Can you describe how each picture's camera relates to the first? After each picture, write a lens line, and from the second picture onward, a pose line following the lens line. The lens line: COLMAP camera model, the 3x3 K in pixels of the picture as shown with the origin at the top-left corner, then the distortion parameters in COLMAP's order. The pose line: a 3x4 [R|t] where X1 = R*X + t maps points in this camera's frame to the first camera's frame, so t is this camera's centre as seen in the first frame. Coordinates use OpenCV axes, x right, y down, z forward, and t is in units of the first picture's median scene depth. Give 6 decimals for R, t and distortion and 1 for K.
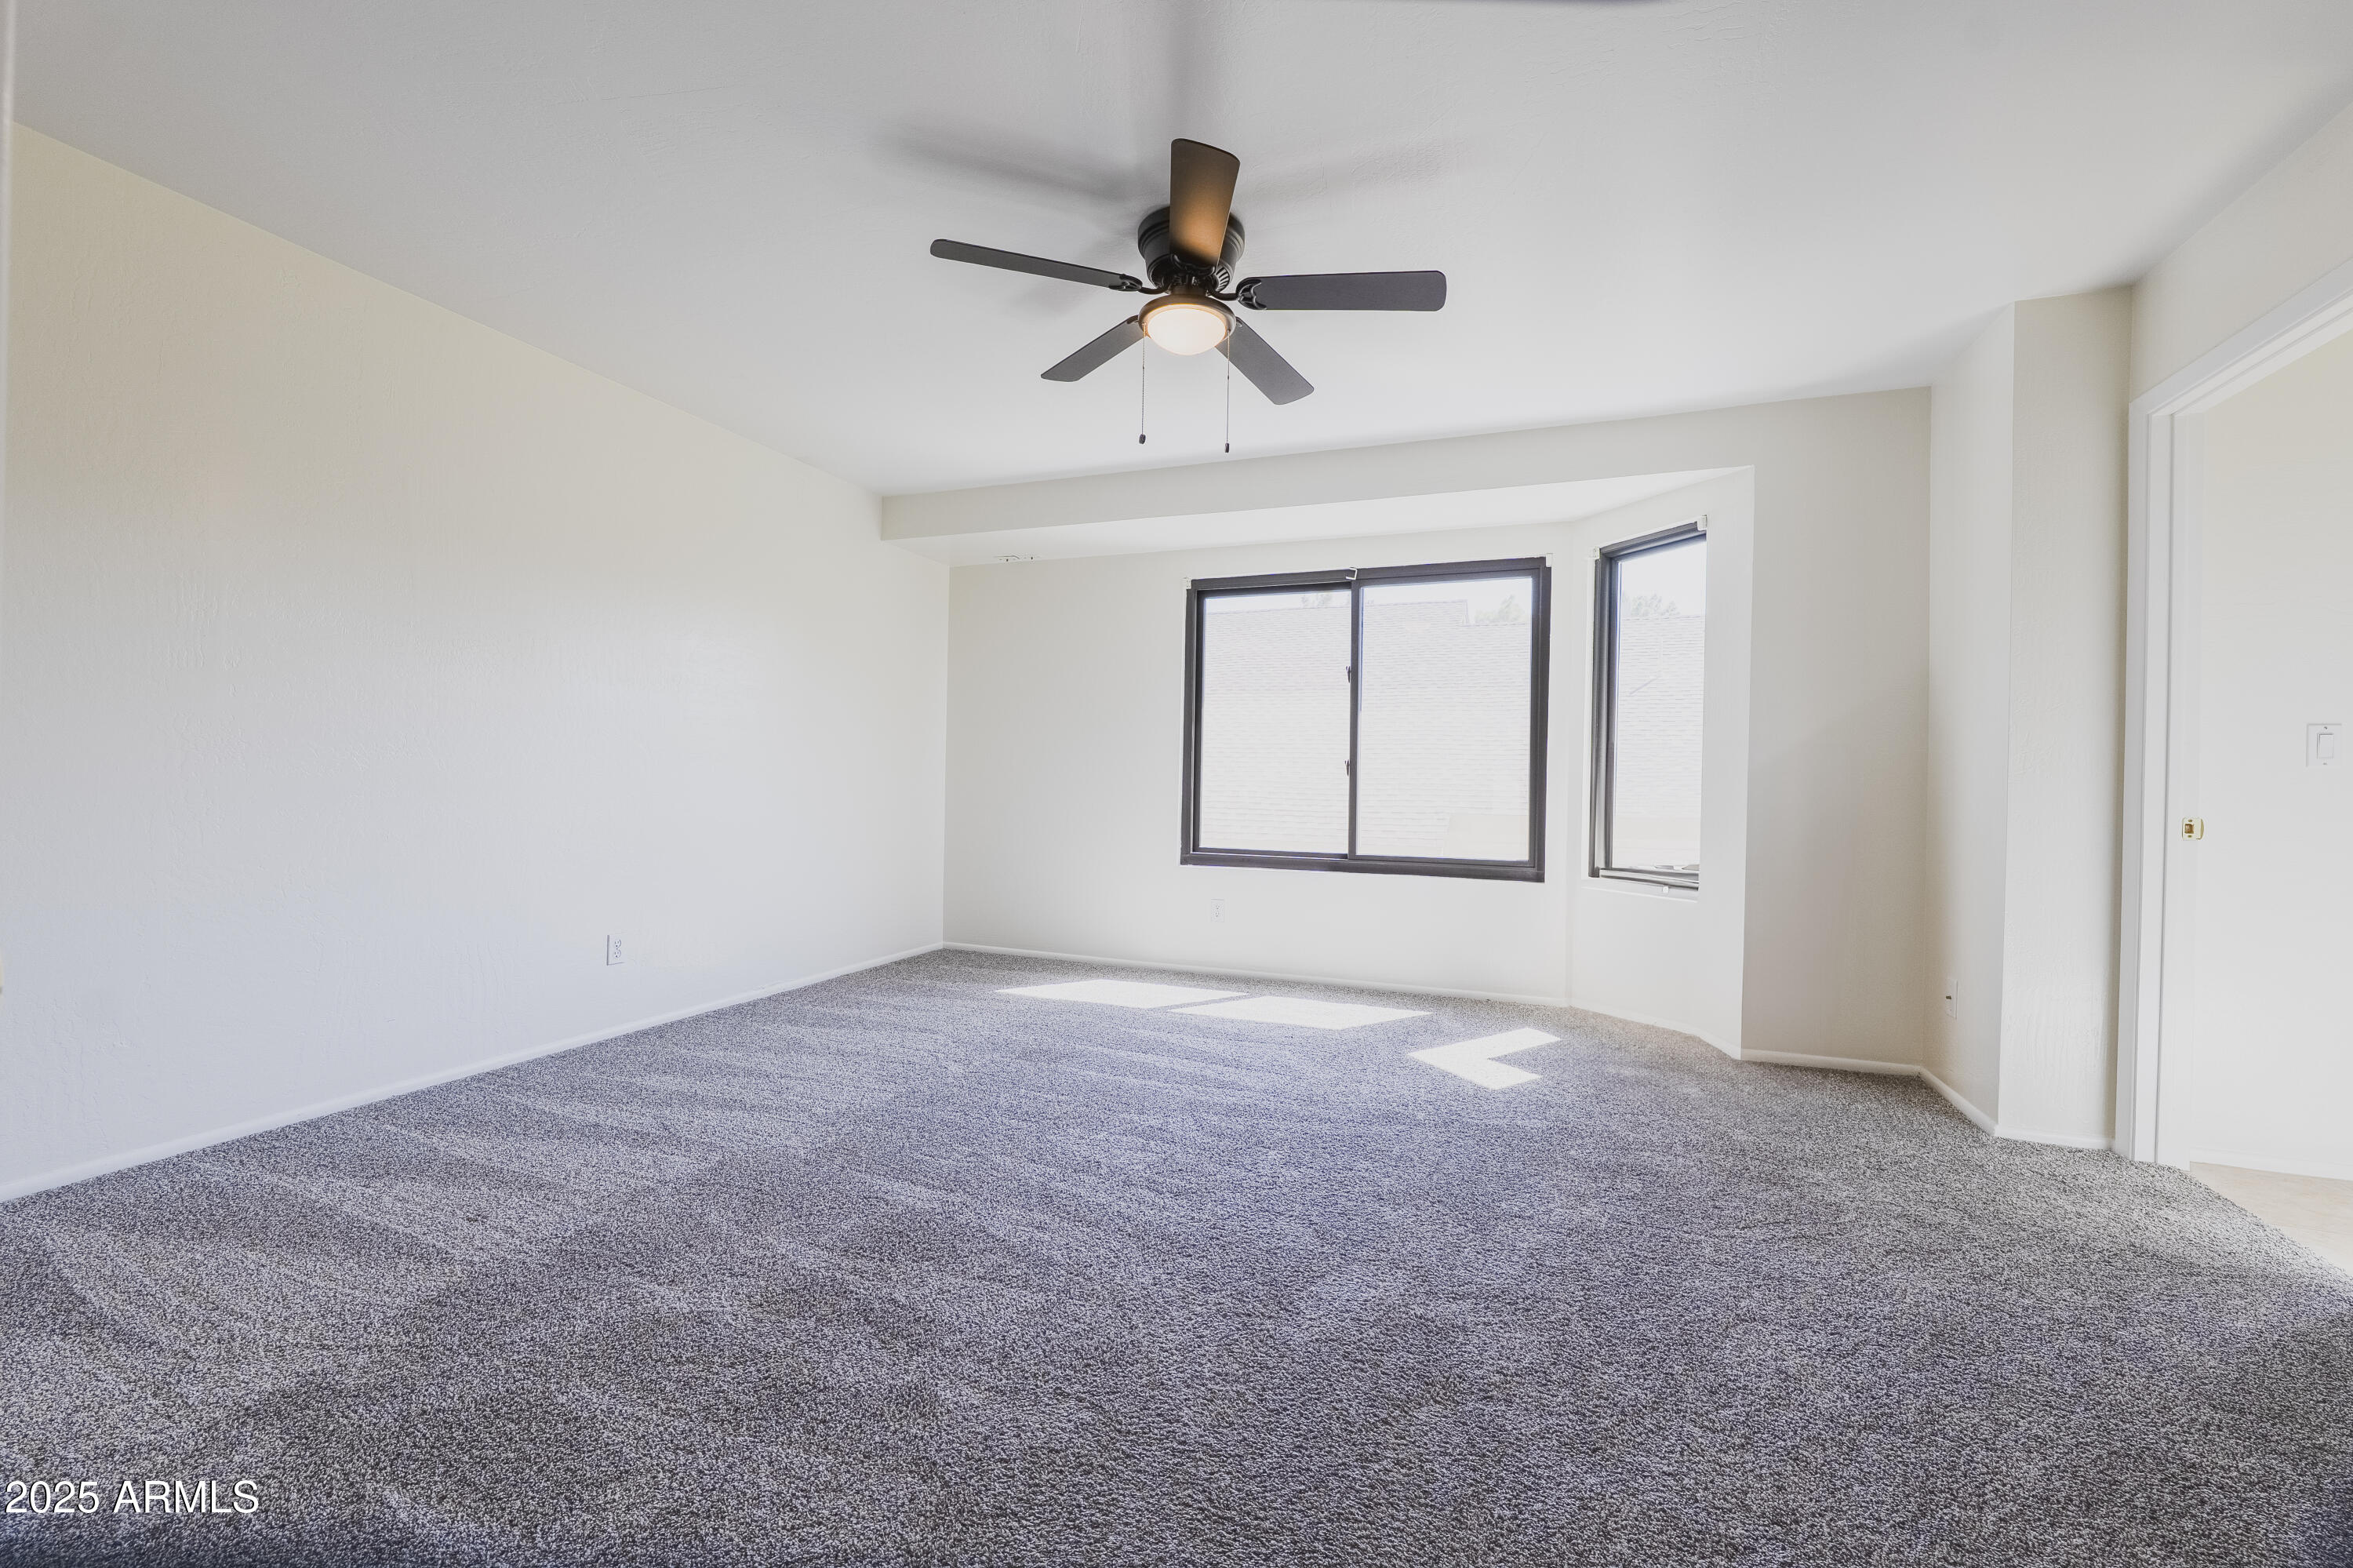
lens RADIAL K [[974.9, 0, 1178.9], [0, 974.9, 783.4], [0, 0, 1]] dist [-0.011705, -0.000159]
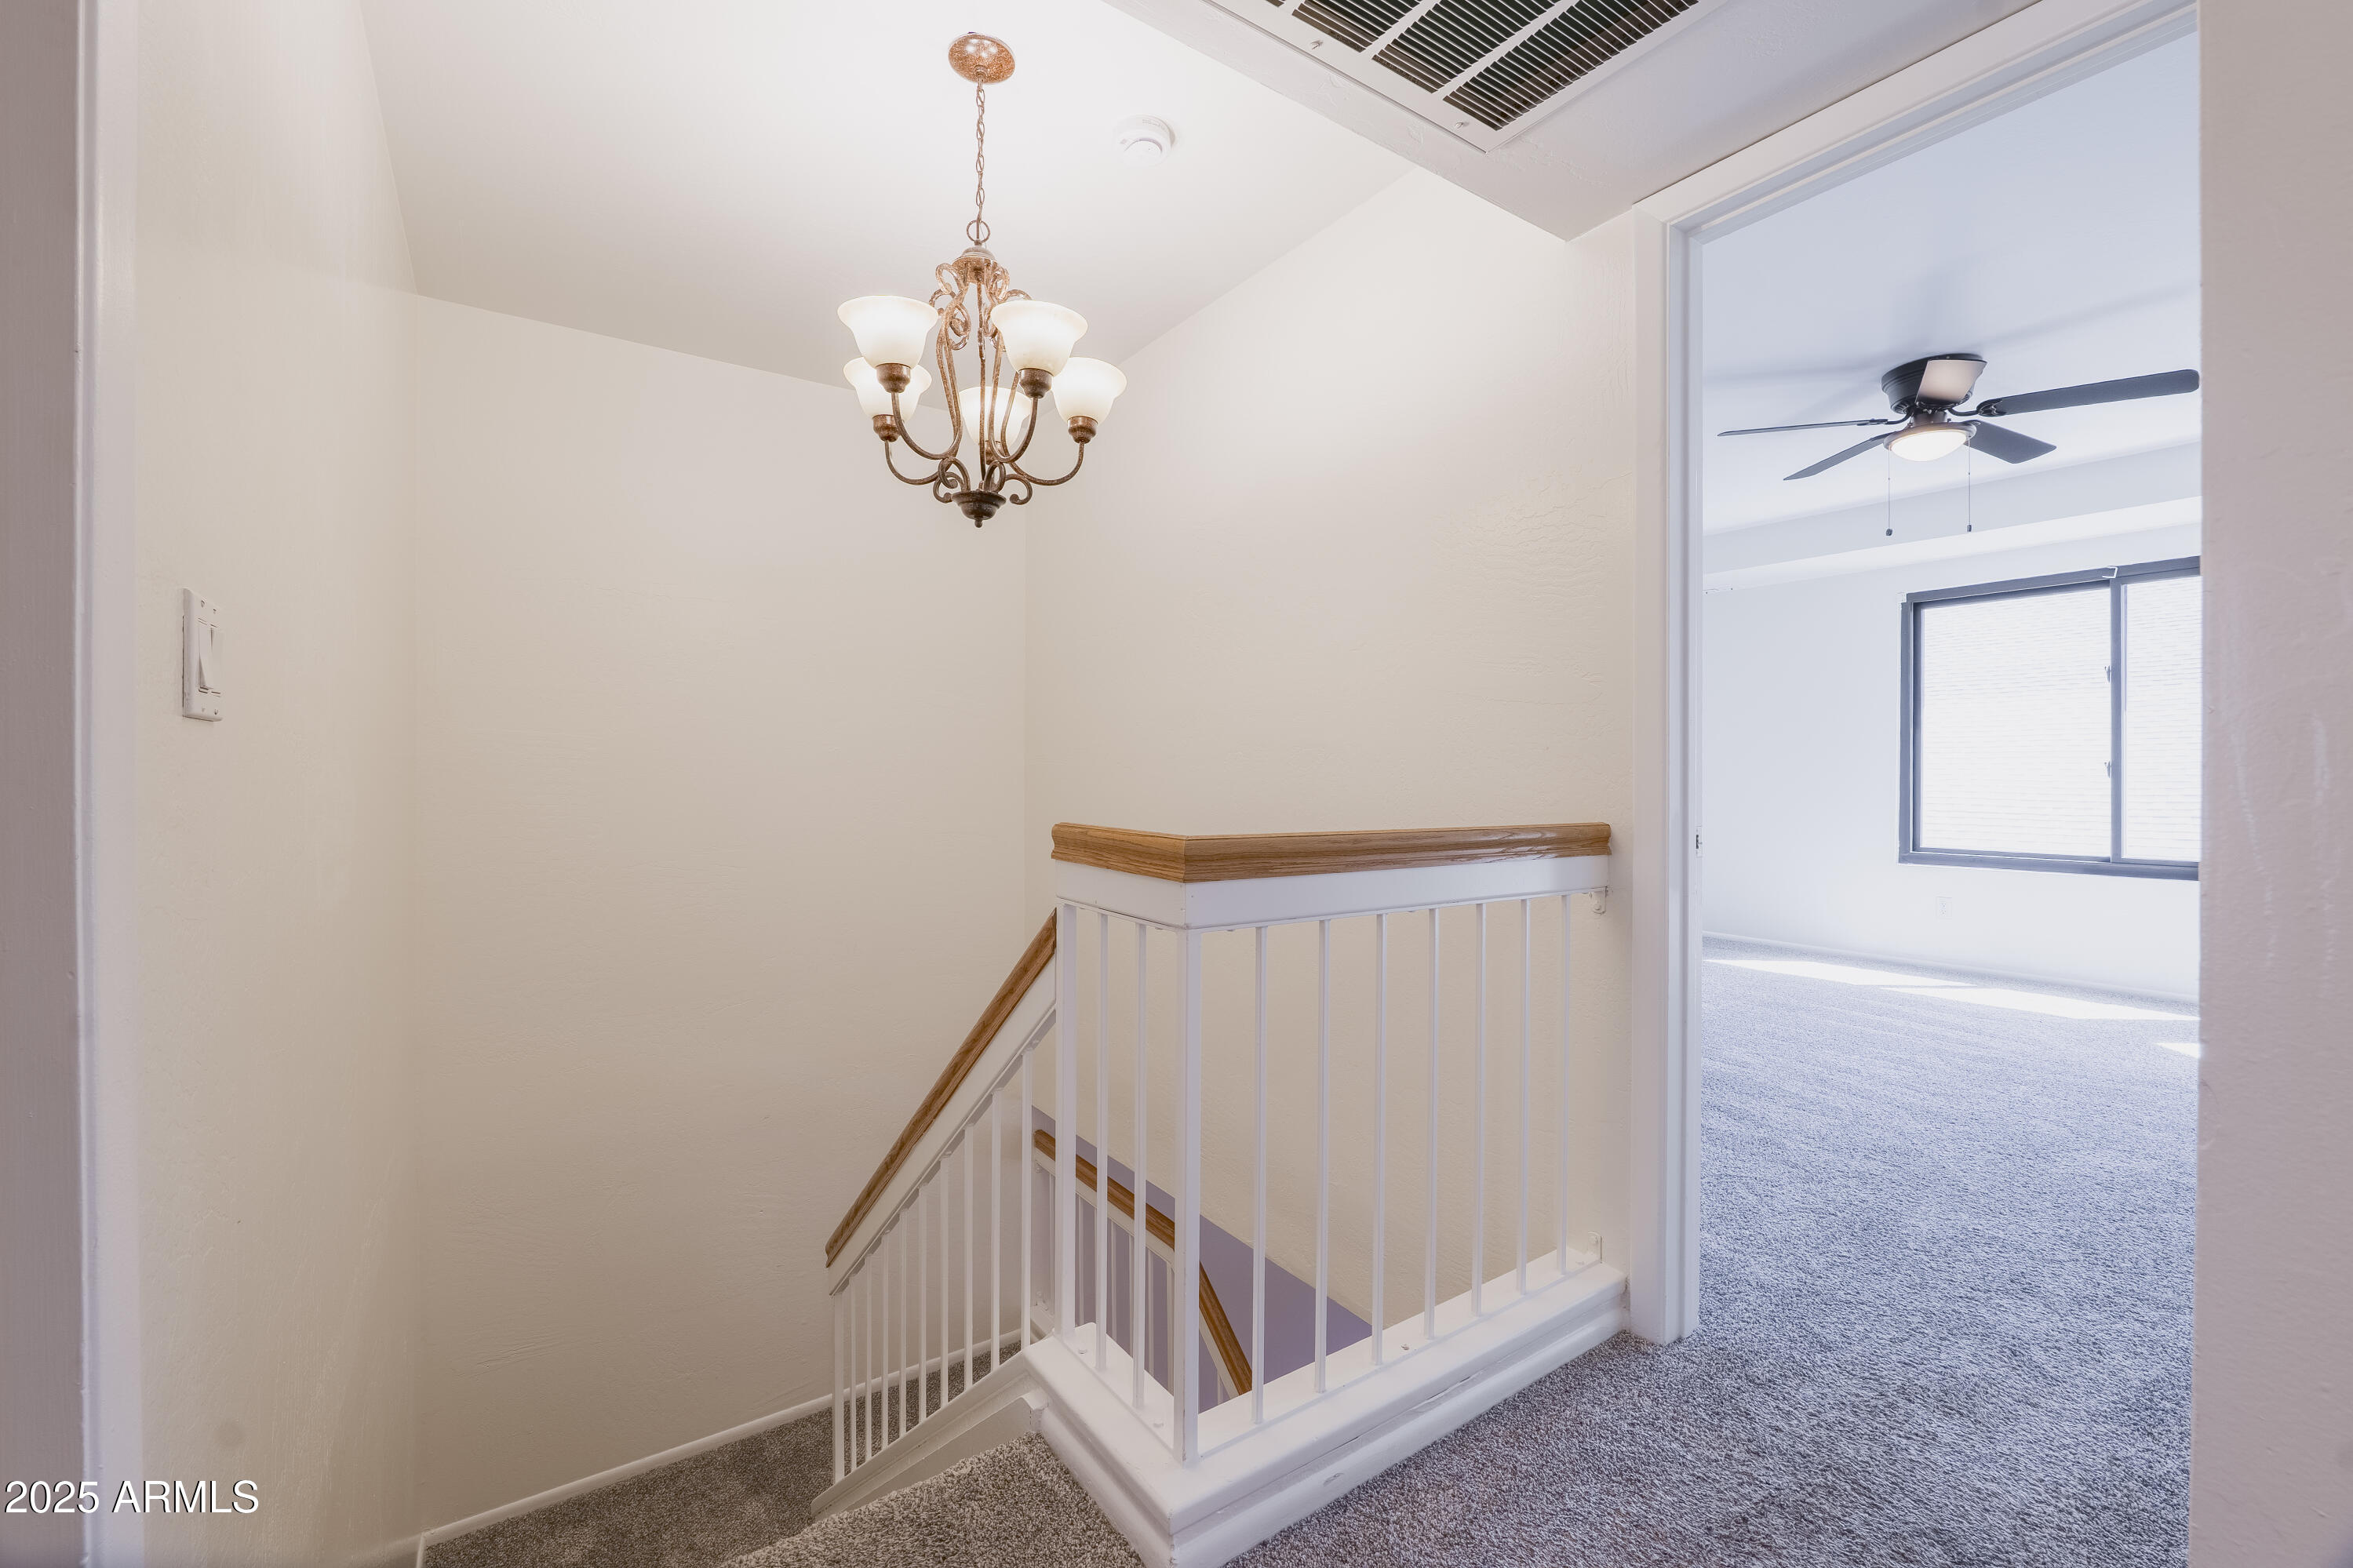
lens RADIAL K [[974.8, 0, 1170.8], [0, 974.8, 782.2], [0, 0, 1]] dist [-0.011705, -0.000159]
pose [[0.820282, -0.011880, -0.571835, -0.051700], [0.011108, 0.999927, -0.004839, -0.009237], [0.571851, -0.002382, 0.820354, -0.369424]]
